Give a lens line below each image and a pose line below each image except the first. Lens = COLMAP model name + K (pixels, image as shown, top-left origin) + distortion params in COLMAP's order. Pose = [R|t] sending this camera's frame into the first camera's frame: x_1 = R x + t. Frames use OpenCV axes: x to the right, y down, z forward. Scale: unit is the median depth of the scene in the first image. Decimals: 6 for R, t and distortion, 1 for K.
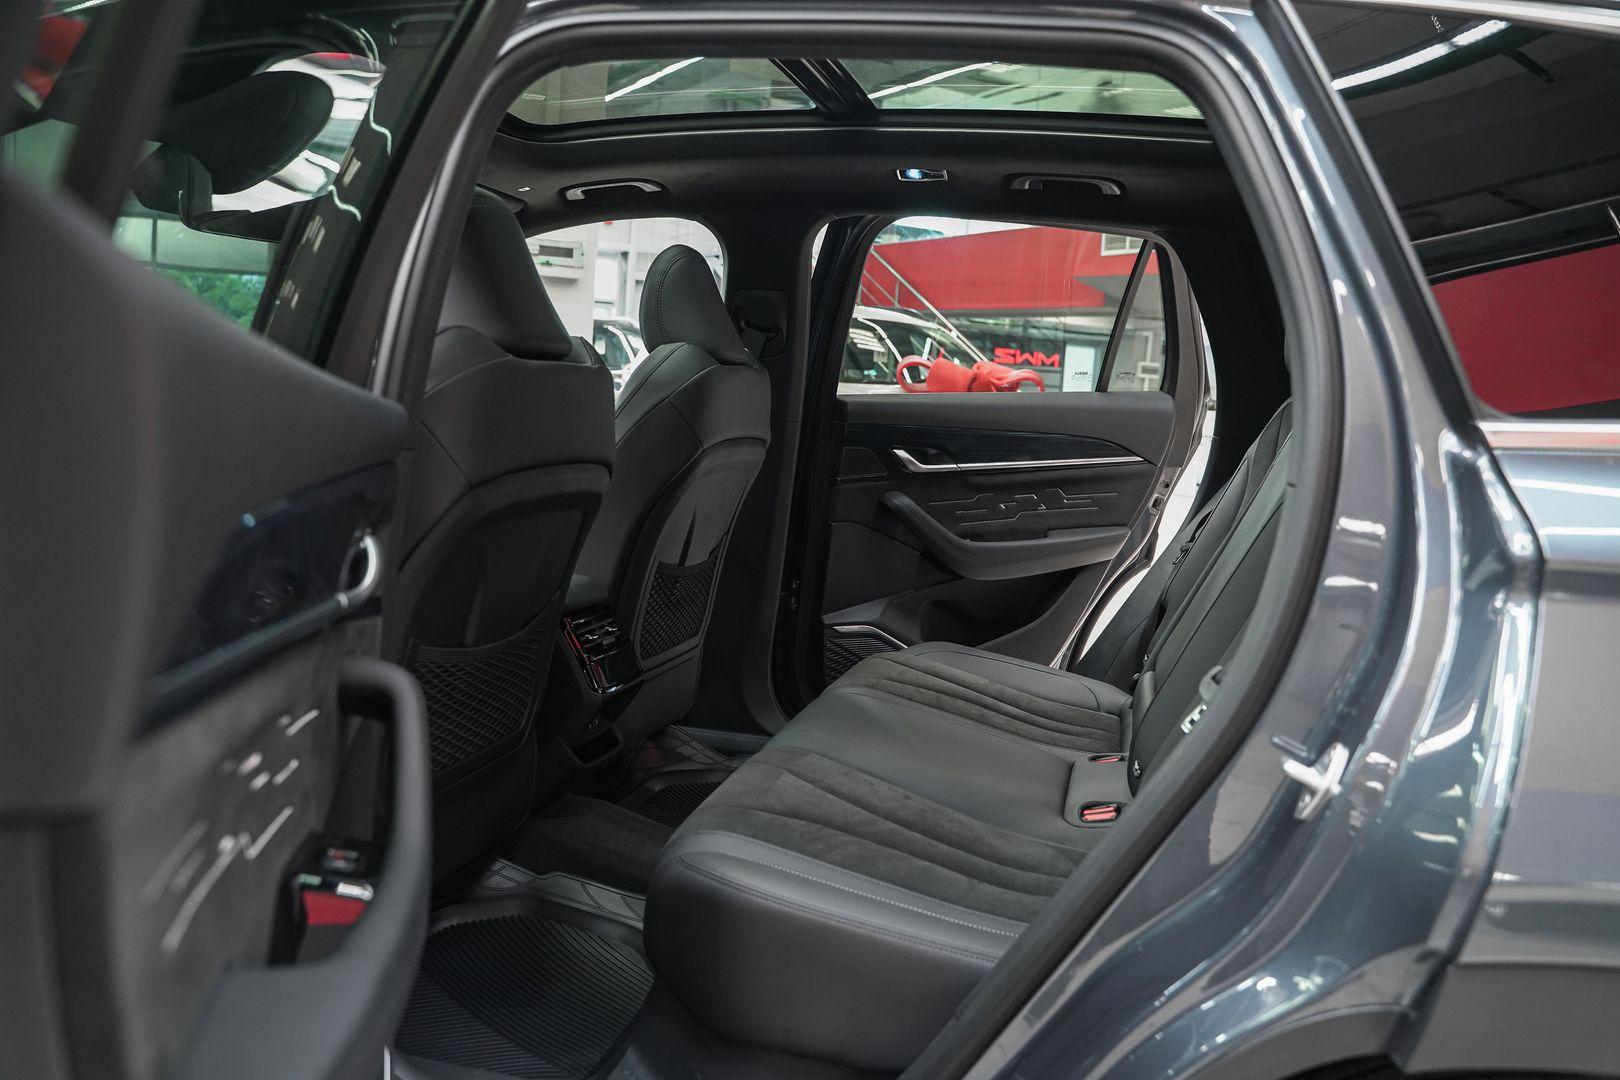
lens RADIAL K [[1303.4, 0, 811.8], [0, 1303.4, 542.5], [0, 0, 1]] dist [-0.109823, 0.085948]
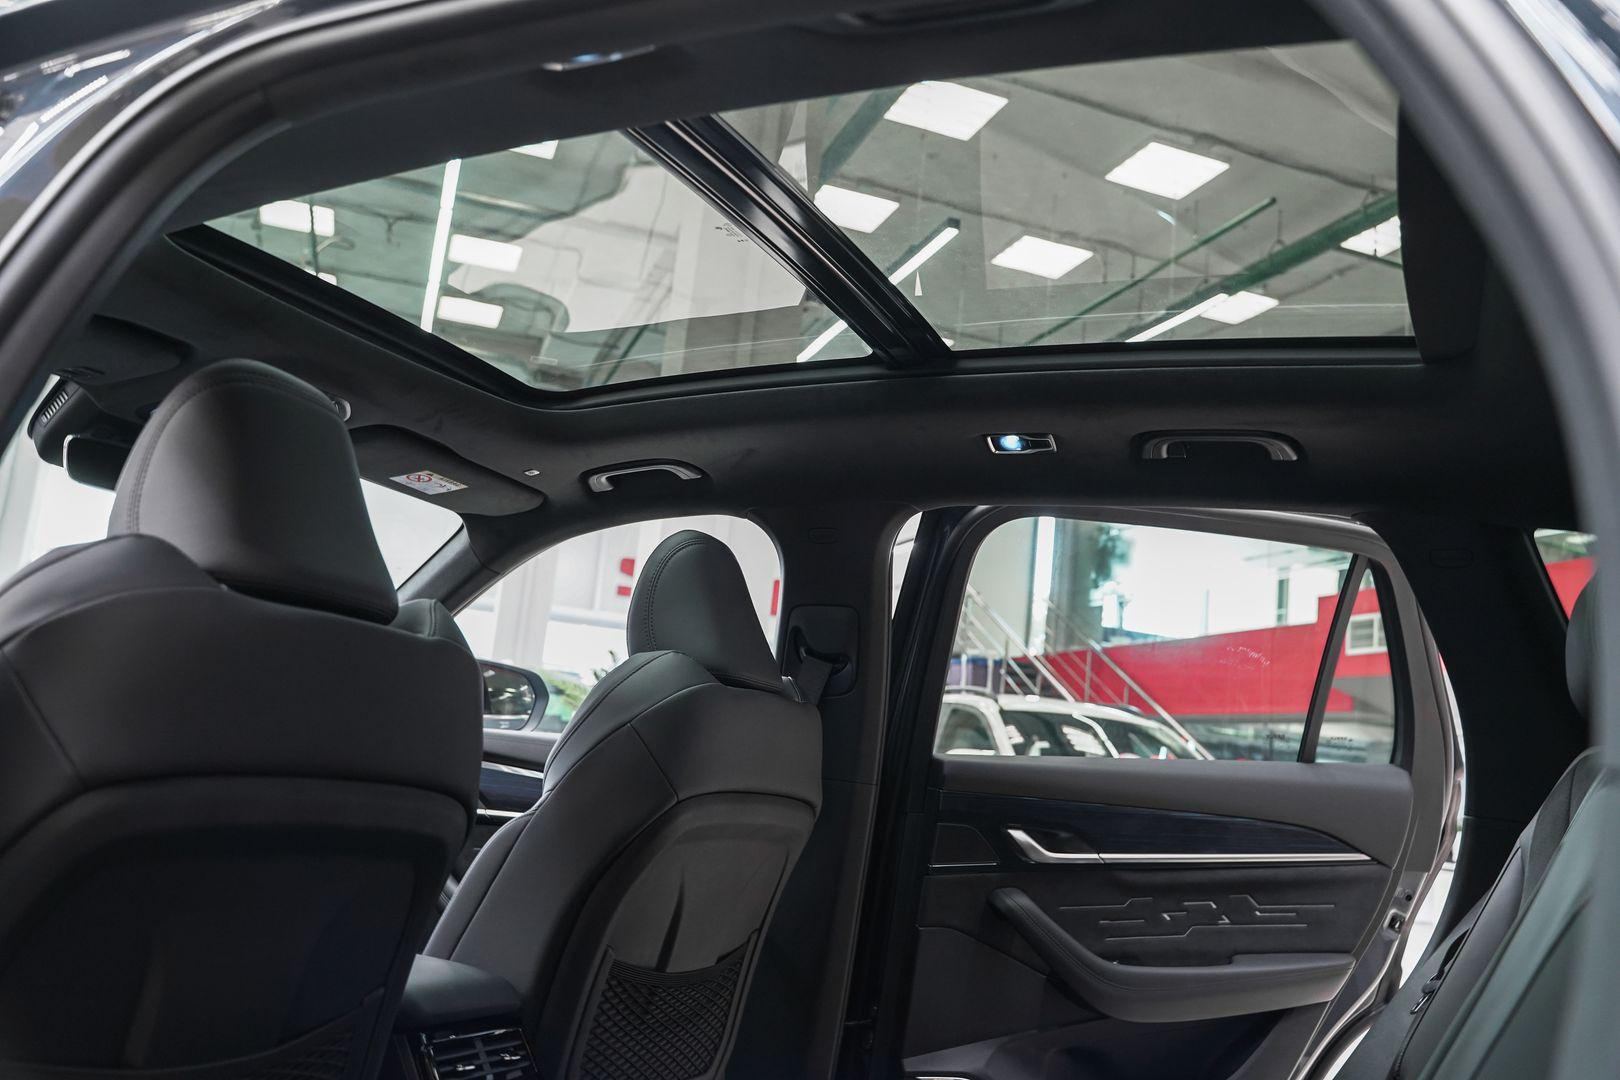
lens RADIAL K [[1303.4, 0, 809.7], [0, 1303.4, 555.7], [0, 0, 1]] dist [-0.109823, 0.085948]
pose [[0.981808, 0.006621, -0.189759, 0.089172], [-0.063265, 0.953692, -0.294055, 0.003142], [0.179025, 0.300711, 0.936762, 0.246768]]
